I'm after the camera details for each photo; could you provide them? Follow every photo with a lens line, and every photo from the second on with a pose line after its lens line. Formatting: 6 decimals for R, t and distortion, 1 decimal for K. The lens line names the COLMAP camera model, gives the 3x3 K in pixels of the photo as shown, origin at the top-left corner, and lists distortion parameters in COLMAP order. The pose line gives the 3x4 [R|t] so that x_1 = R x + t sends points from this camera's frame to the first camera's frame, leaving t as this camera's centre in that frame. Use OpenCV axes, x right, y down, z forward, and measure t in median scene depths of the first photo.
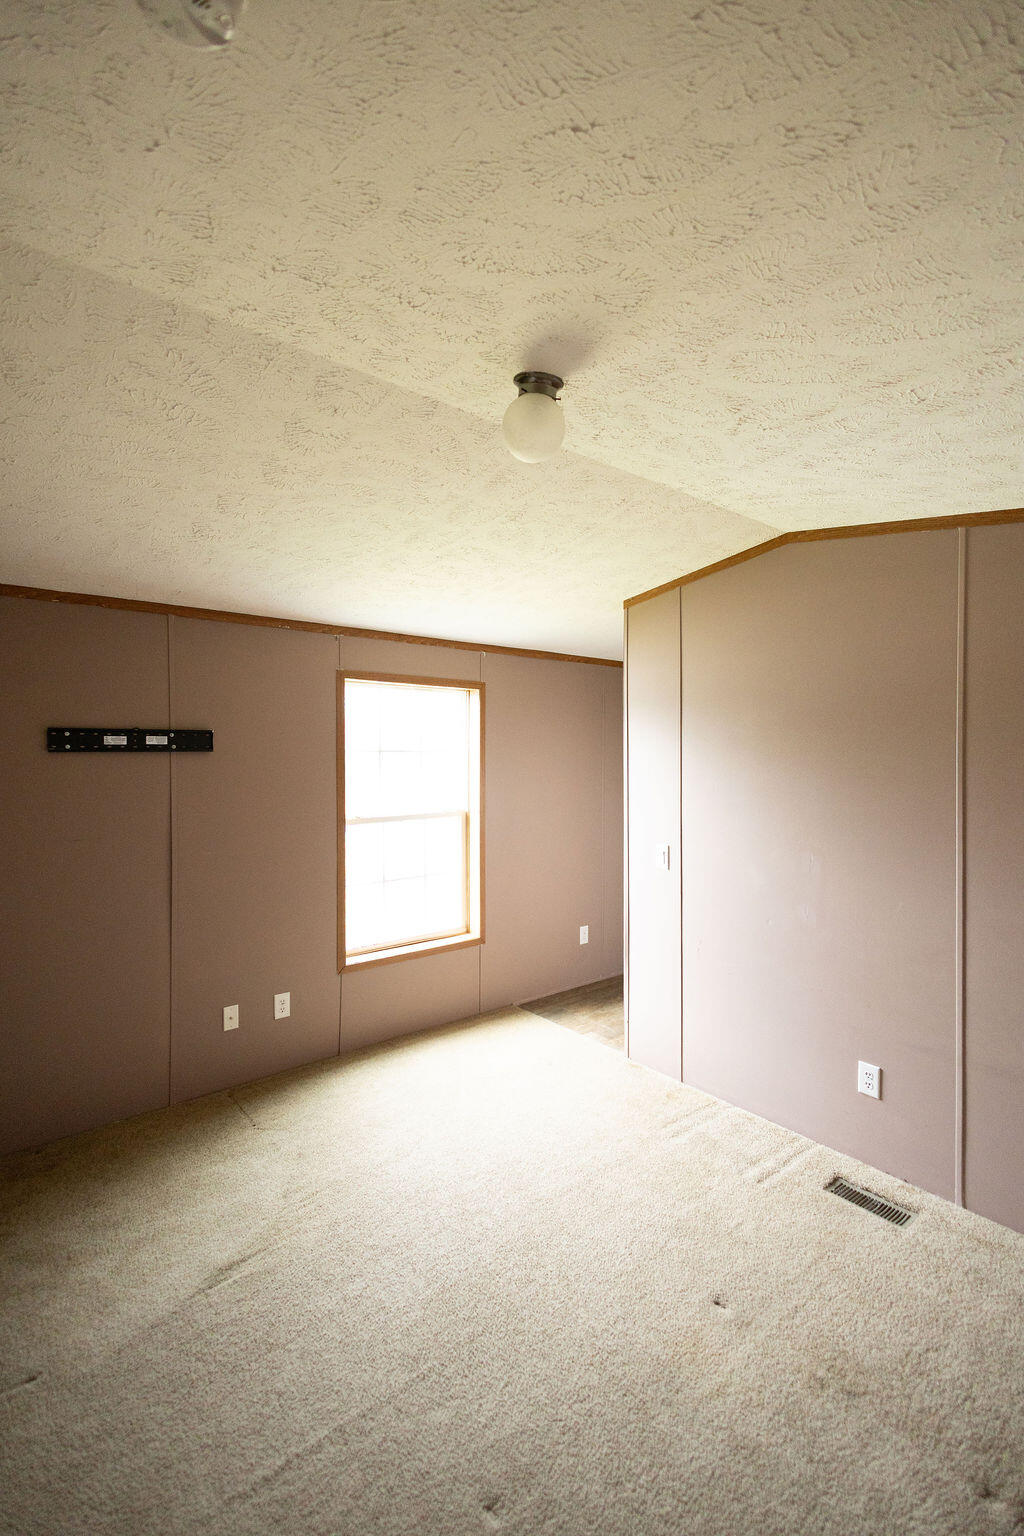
lens RADIAL K [[702.1, 0, 512.0], [0, 702.1, 768.0], [0, 0, 1]] dist [0.006058, 0.000963]
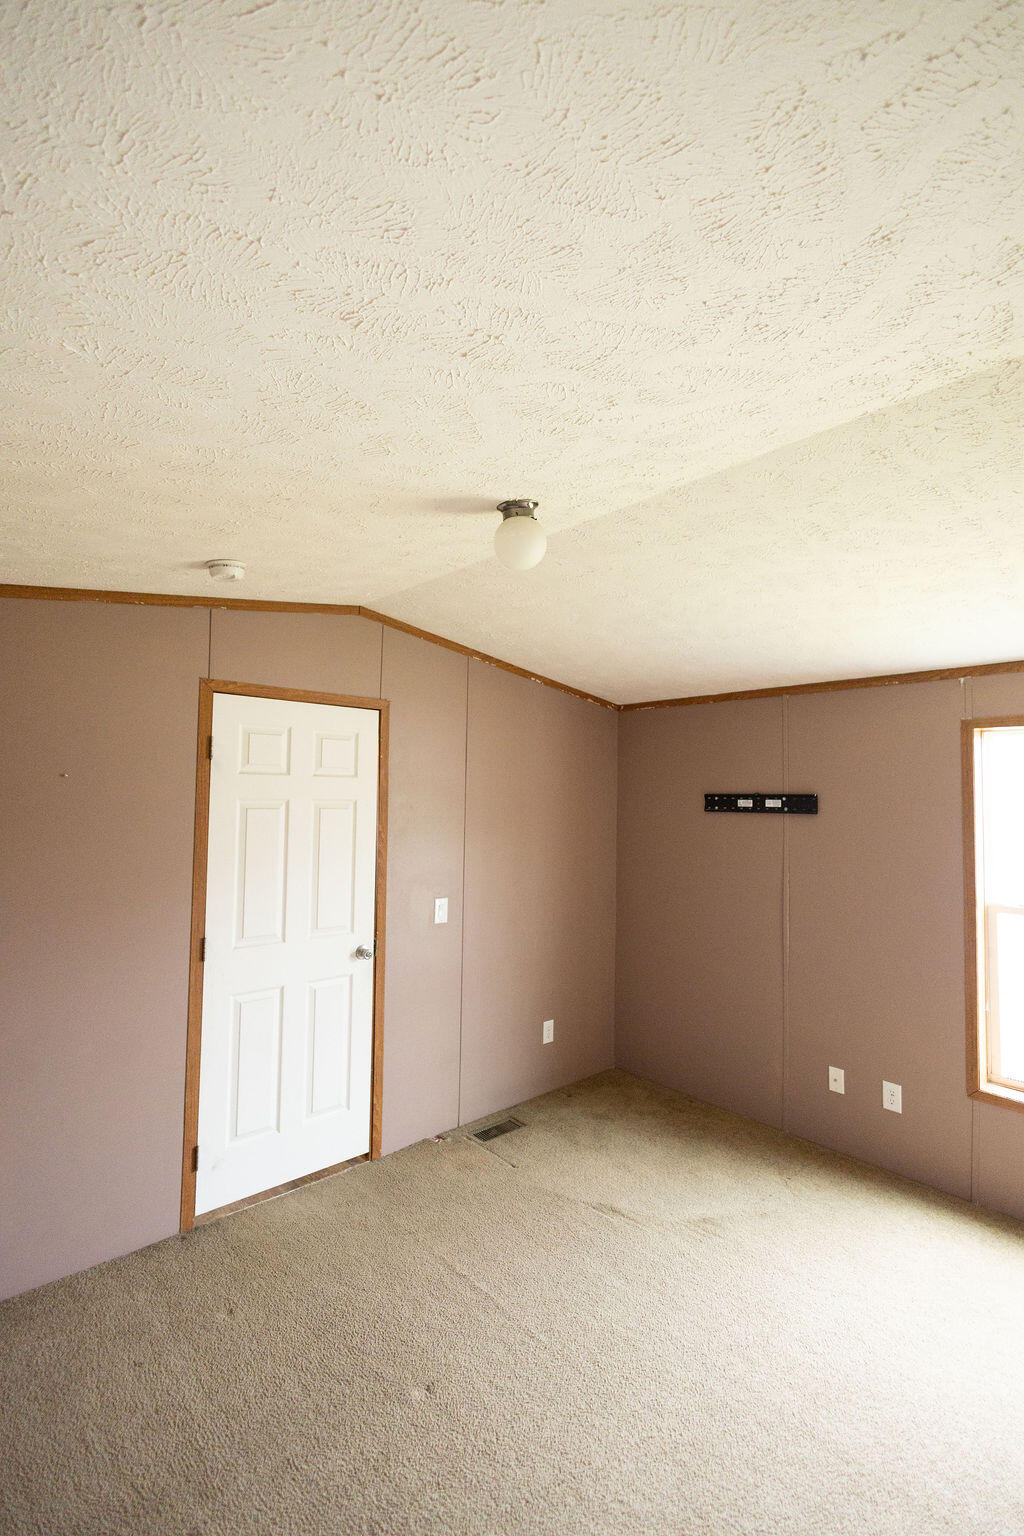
lens RADIAL K [[702.1, 0, 512.0], [0, 702.1, 768.0], [0, 0, 1]] dist [0.006058, 0.000963]
pose [[0.047389, -0.048054, -0.997720, 0.660784], [-0.043117, 0.997813, -0.050107, -0.020977], [0.997945, 0.045394, 0.045214, 0.517057]]
